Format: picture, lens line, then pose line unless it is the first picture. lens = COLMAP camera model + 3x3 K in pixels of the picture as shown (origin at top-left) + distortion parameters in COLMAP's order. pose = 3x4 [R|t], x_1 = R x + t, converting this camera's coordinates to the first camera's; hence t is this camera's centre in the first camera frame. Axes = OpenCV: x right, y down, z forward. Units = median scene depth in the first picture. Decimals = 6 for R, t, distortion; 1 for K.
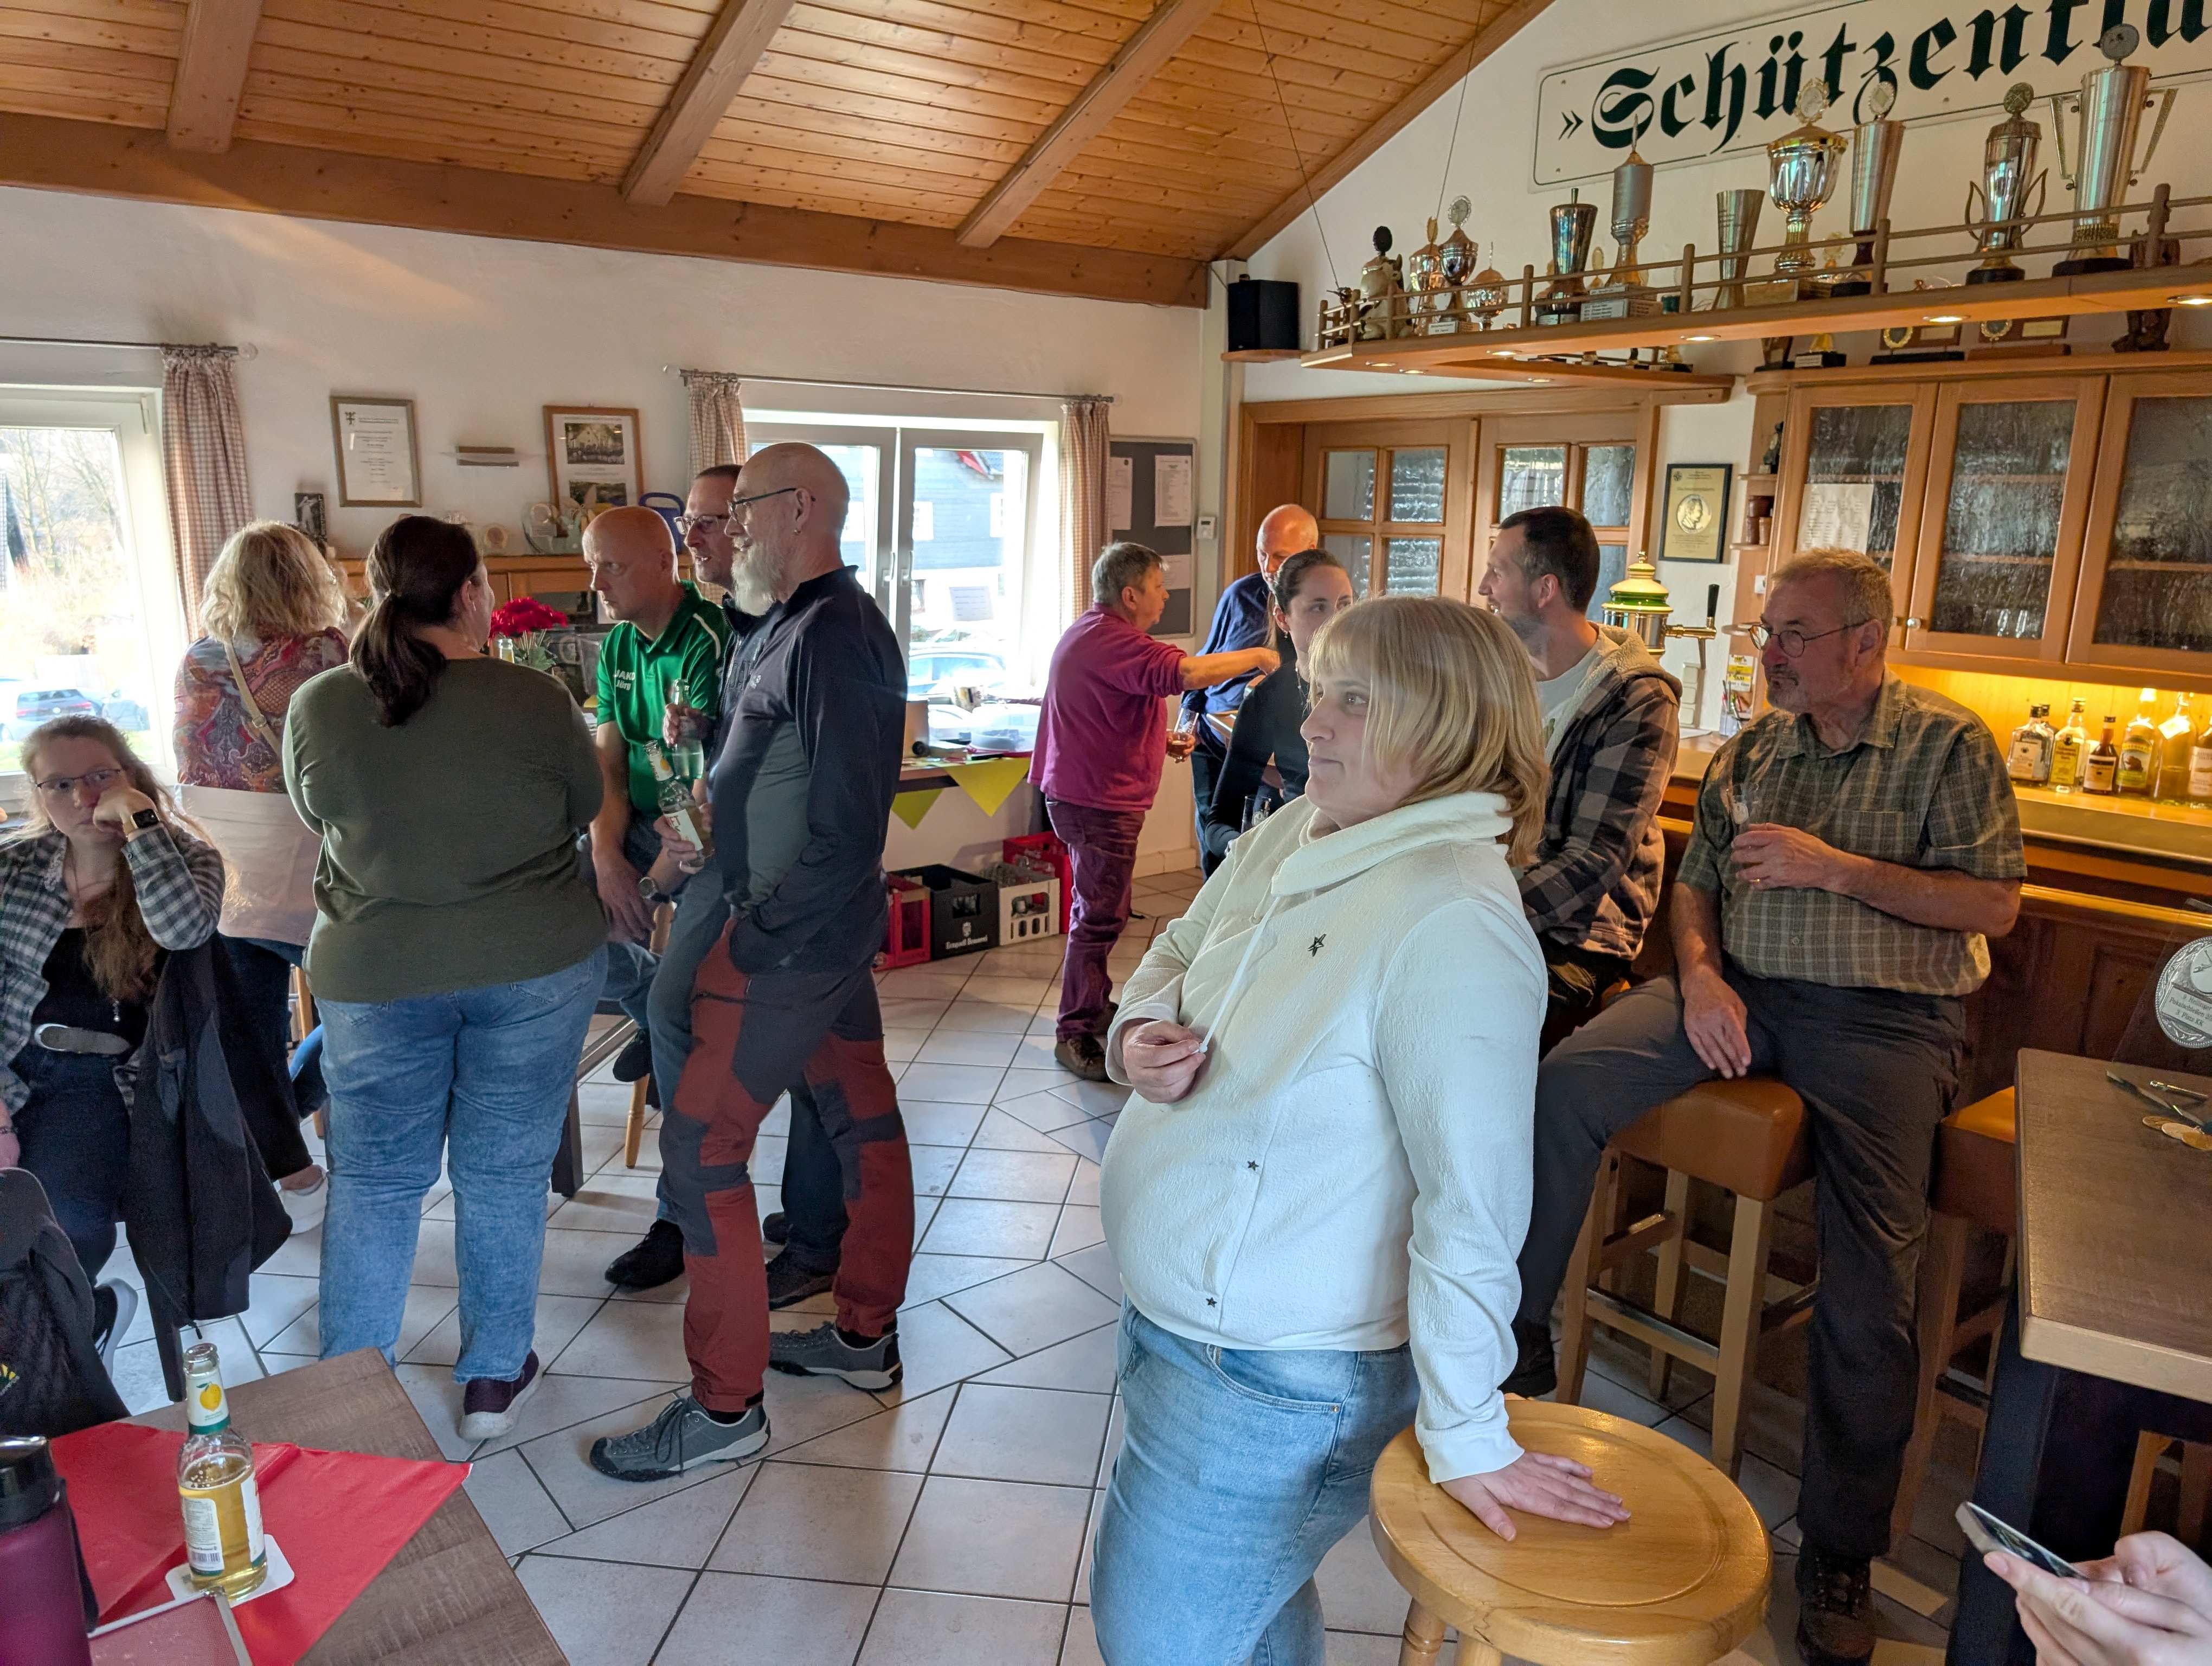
lens RADIAL K [[1593.9, 0, 1100.6], [0, 1593.9, 861.6], [0, 0, 1]] dist [0.022281, -0.024463]
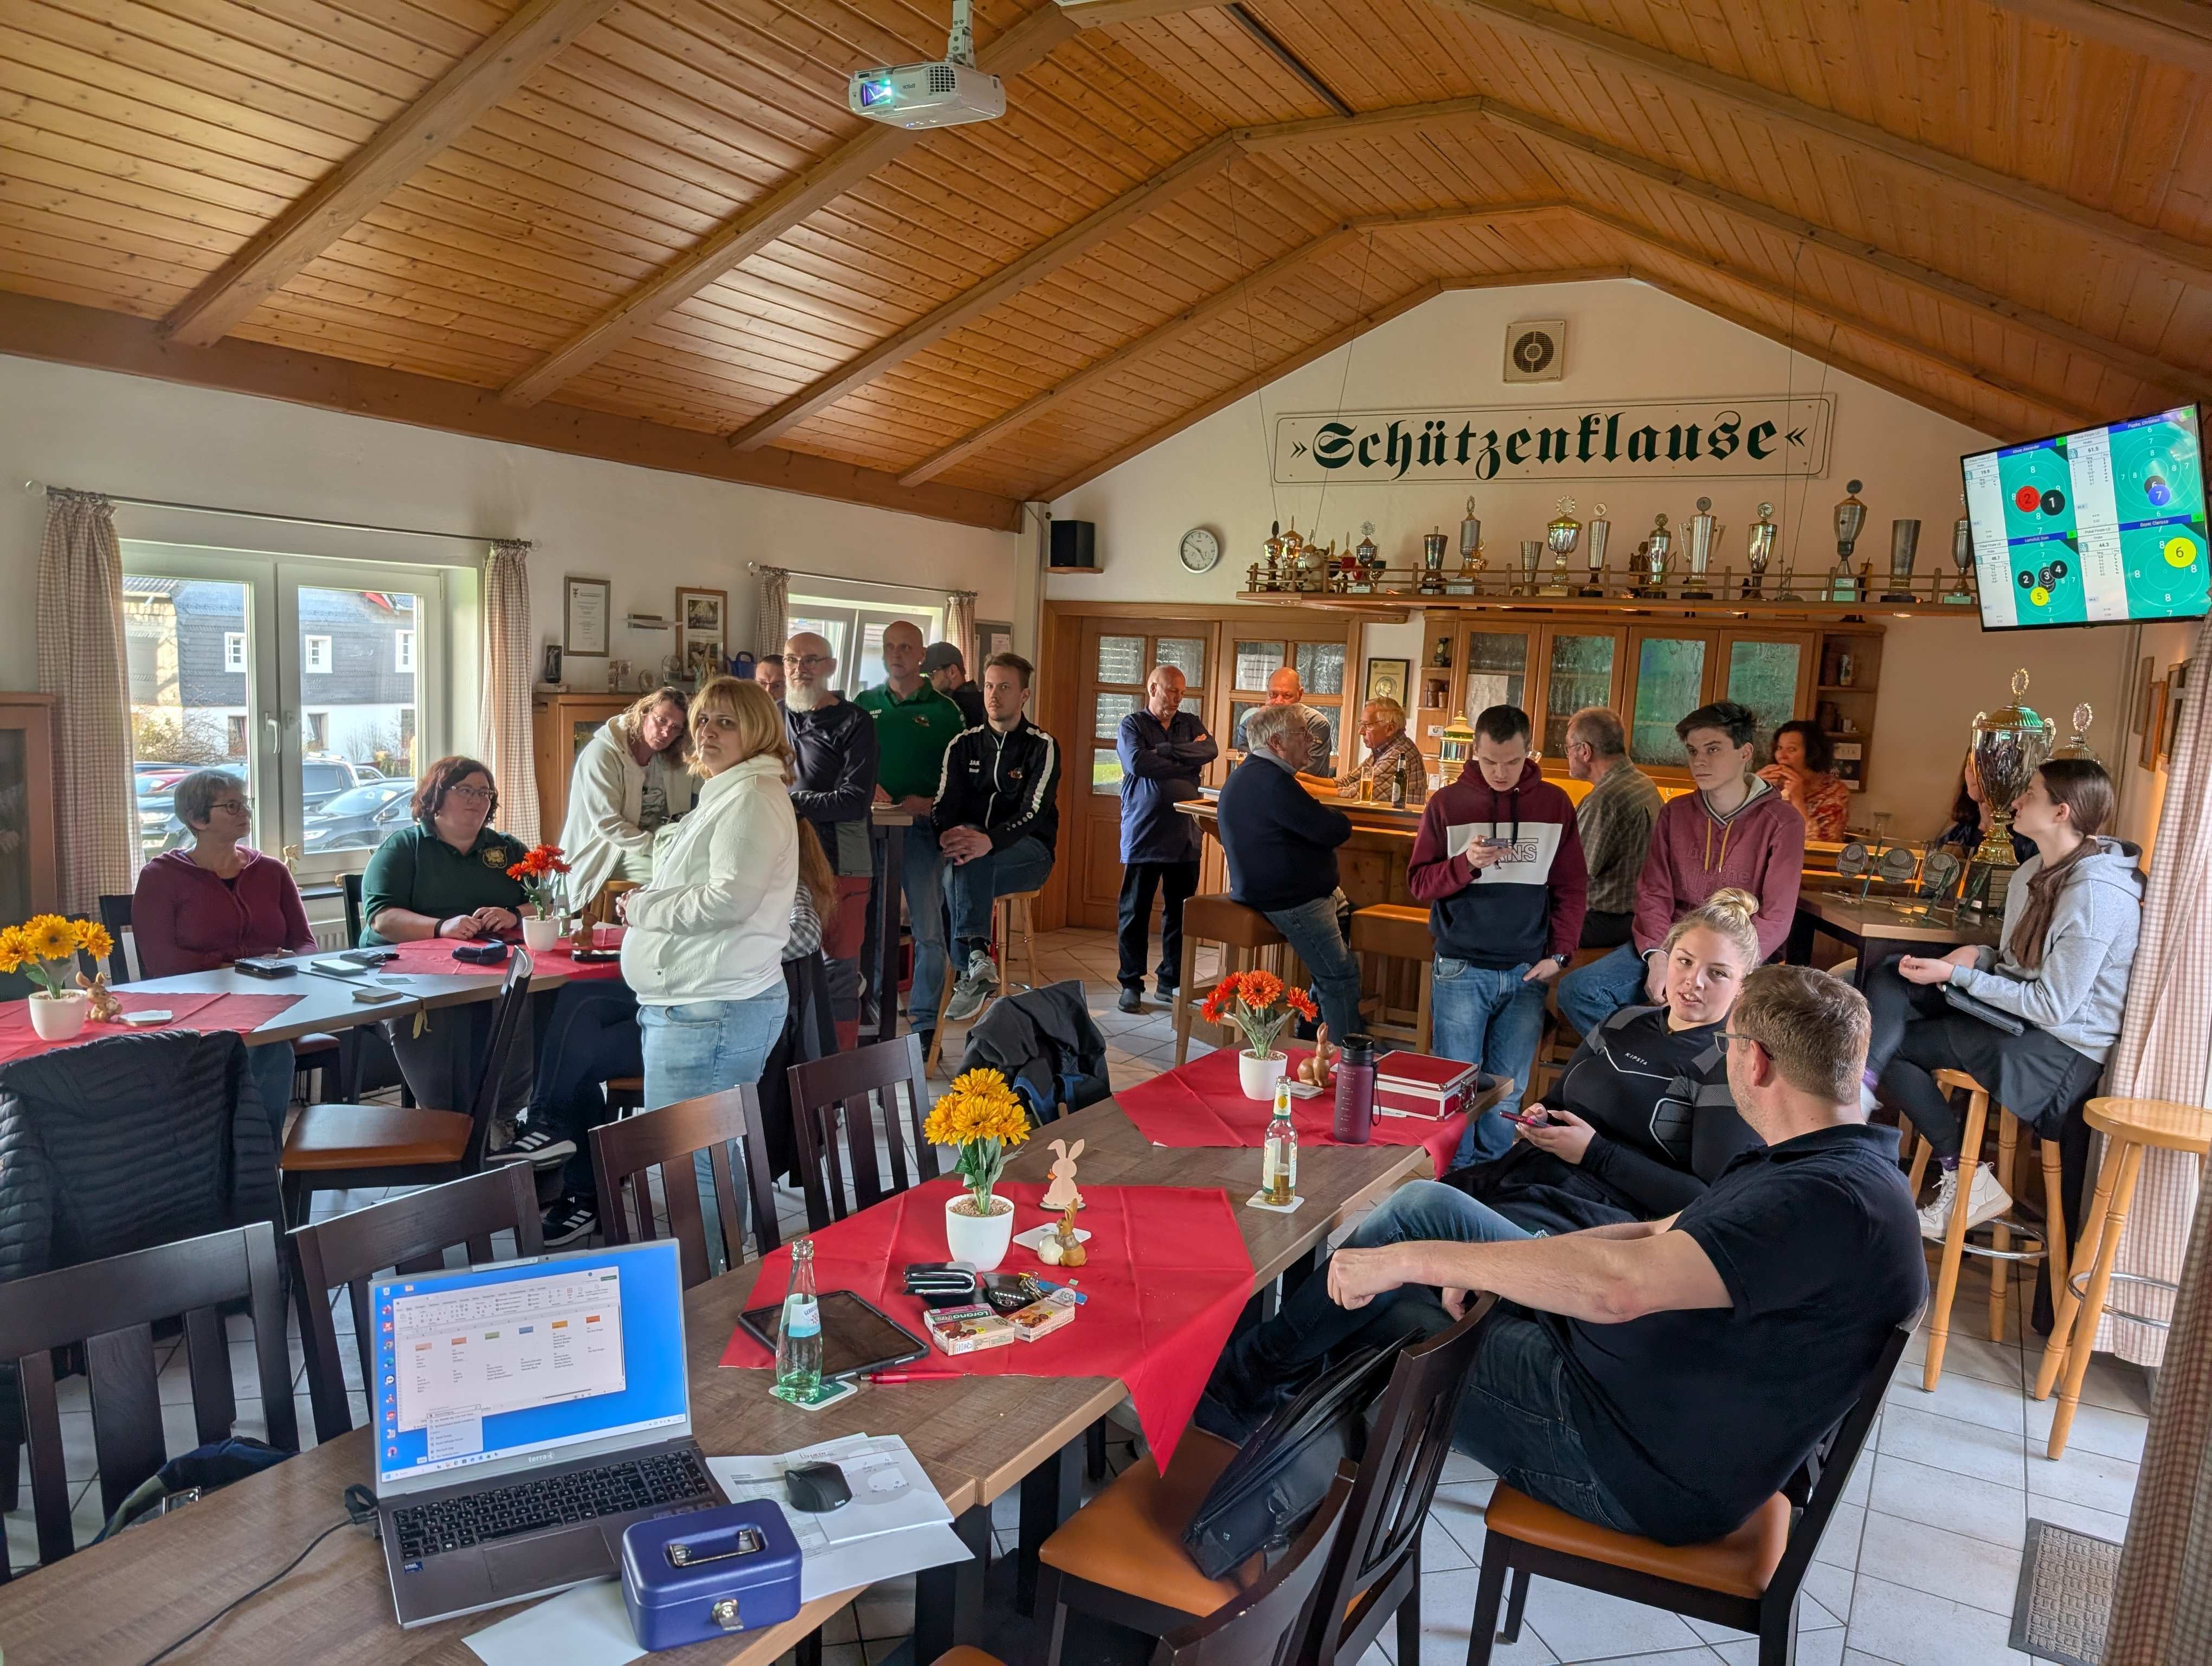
lens RADIAL K [[1582.4, 0, 1083.8], [0, 1582.4, 858.9], [0, 0, 1]] dist [0.003084, -0.003495]
pose [[0.922965, -0.013140, 0.384659, -0.567742], [0.047879, 0.995574, -0.080873, 0.078481], [-0.381894, 0.093060, 0.919509, -0.381481]]
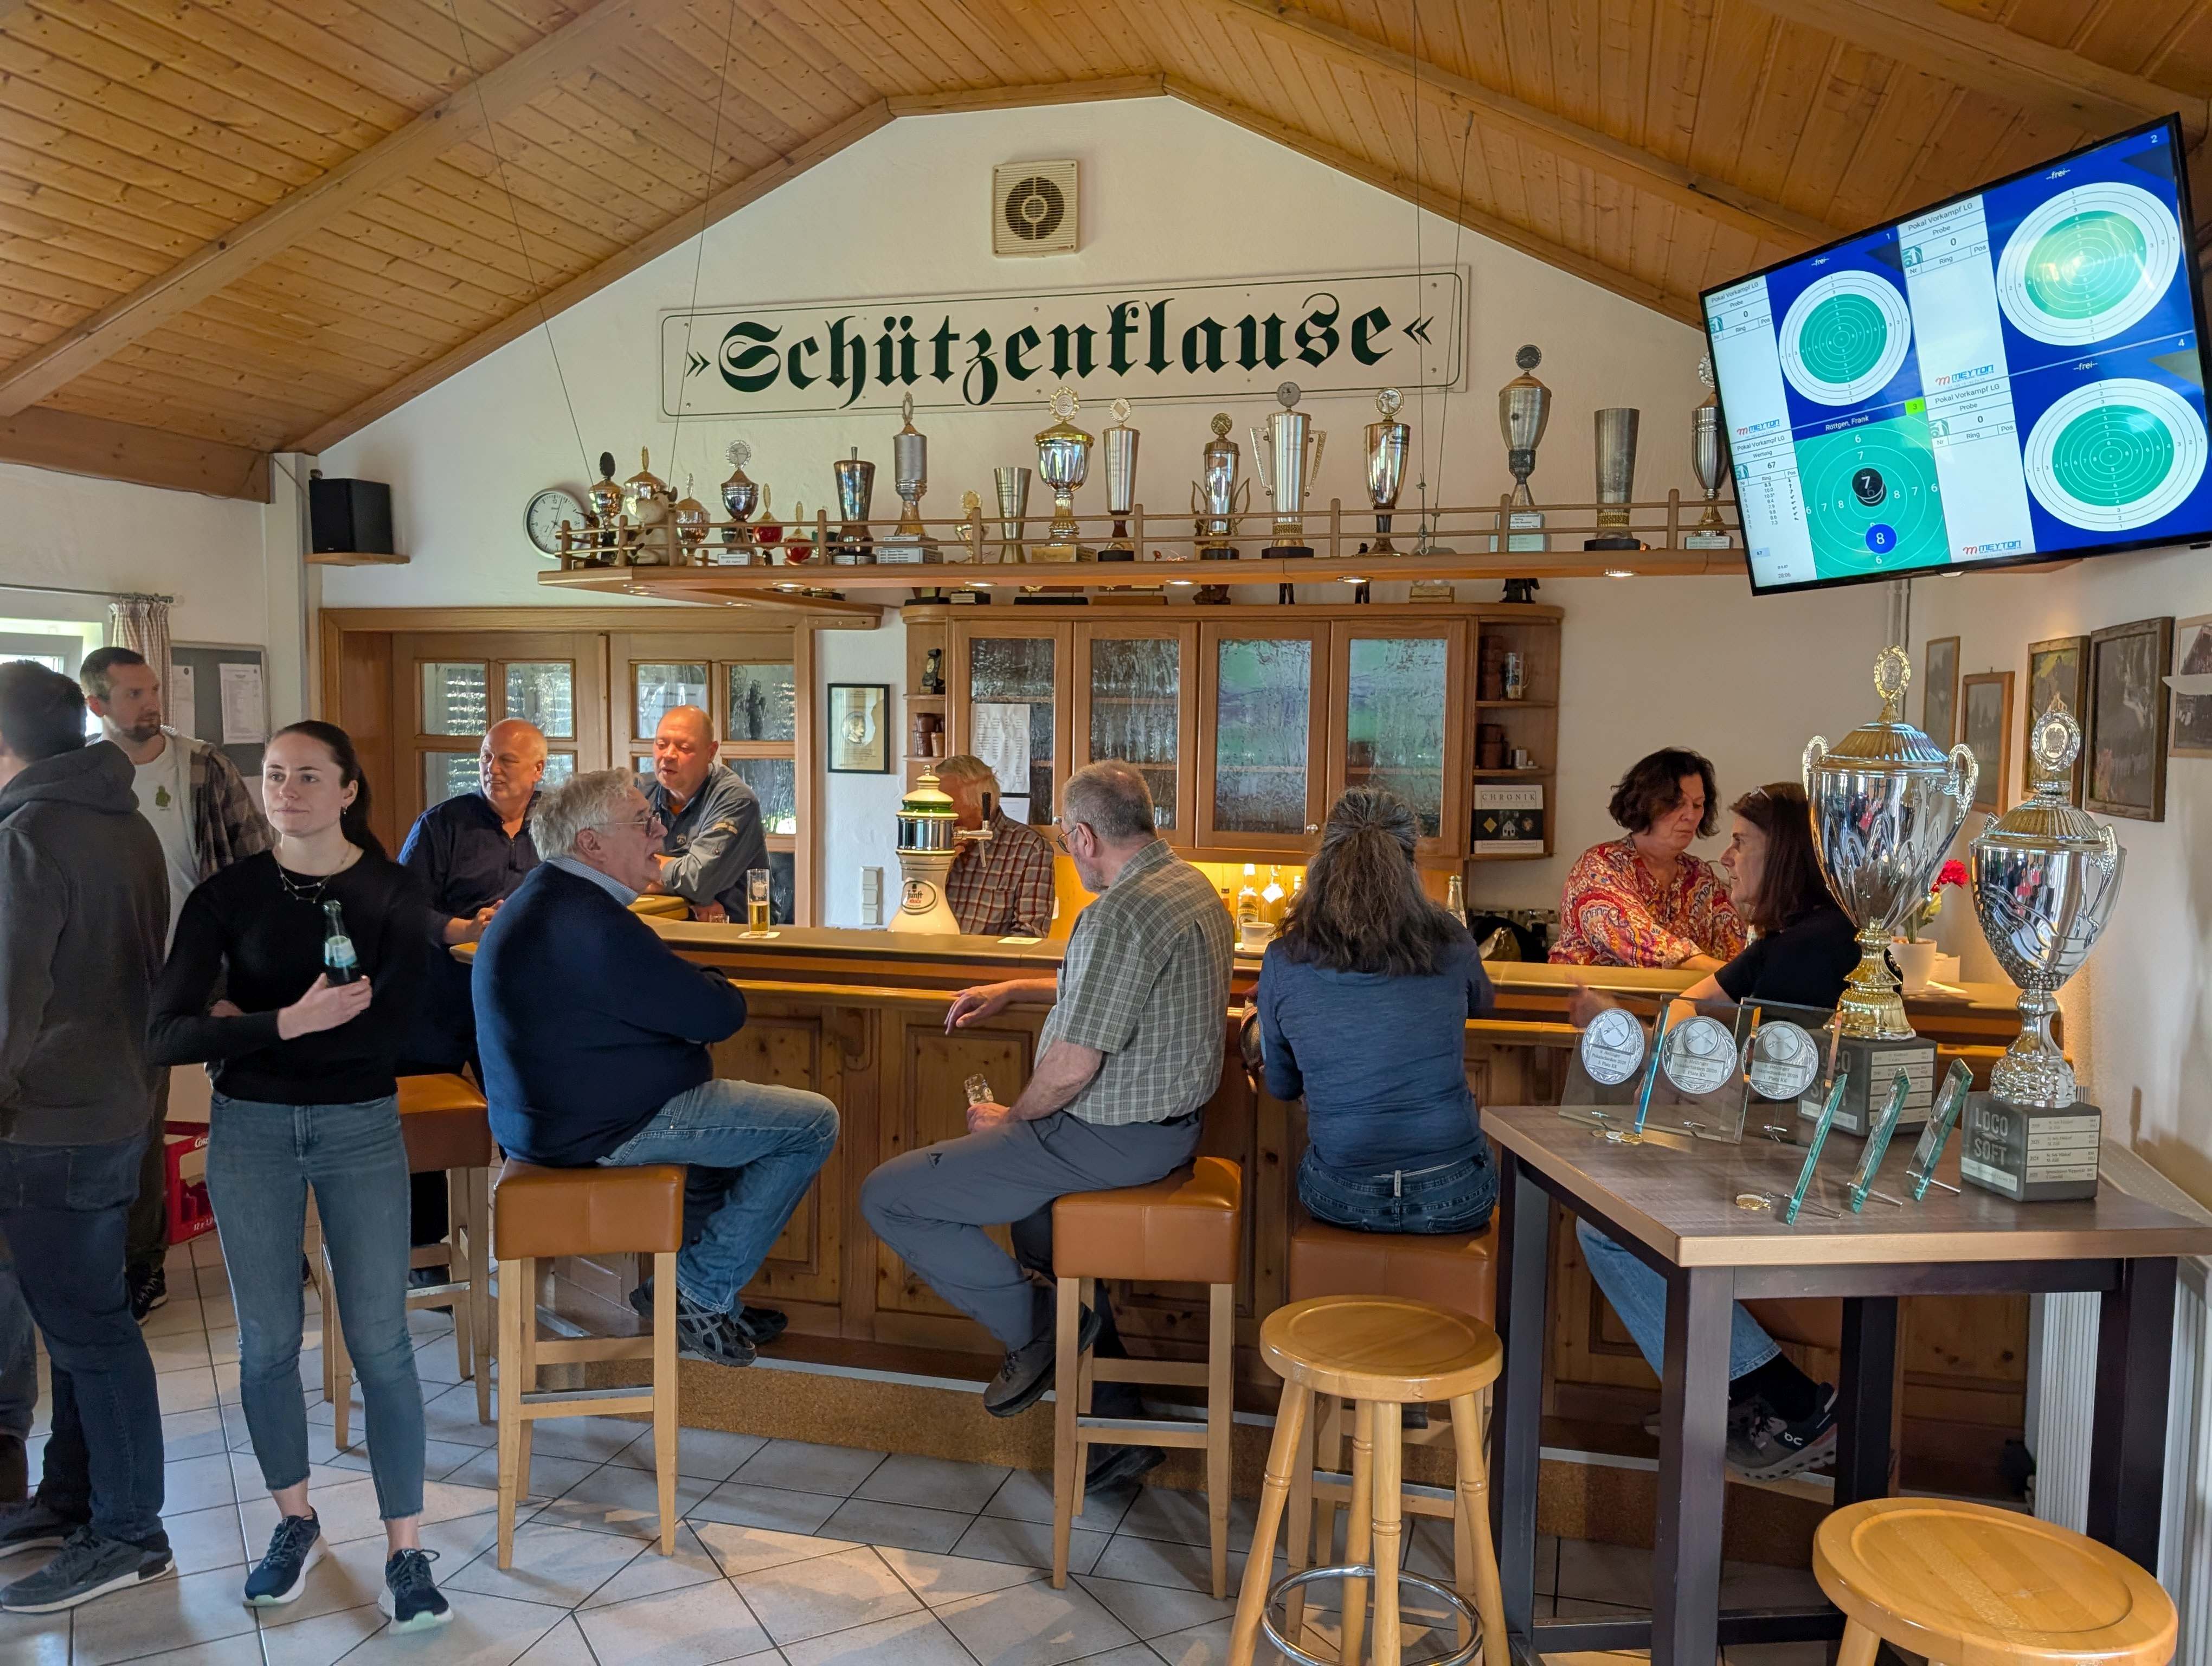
lens RADIAL K [[1761.9, 0, 1113.1], [0, 1761.9, 853.8], [0, 0, 1]] dist [0.013107, -0.005487]
pose [[0.798523, -0.049707, 0.599908, -0.208350], [0.132648, 0.986618, -0.094816, -0.000881], [-0.587167, 0.155289, 0.794431, -0.024765]]
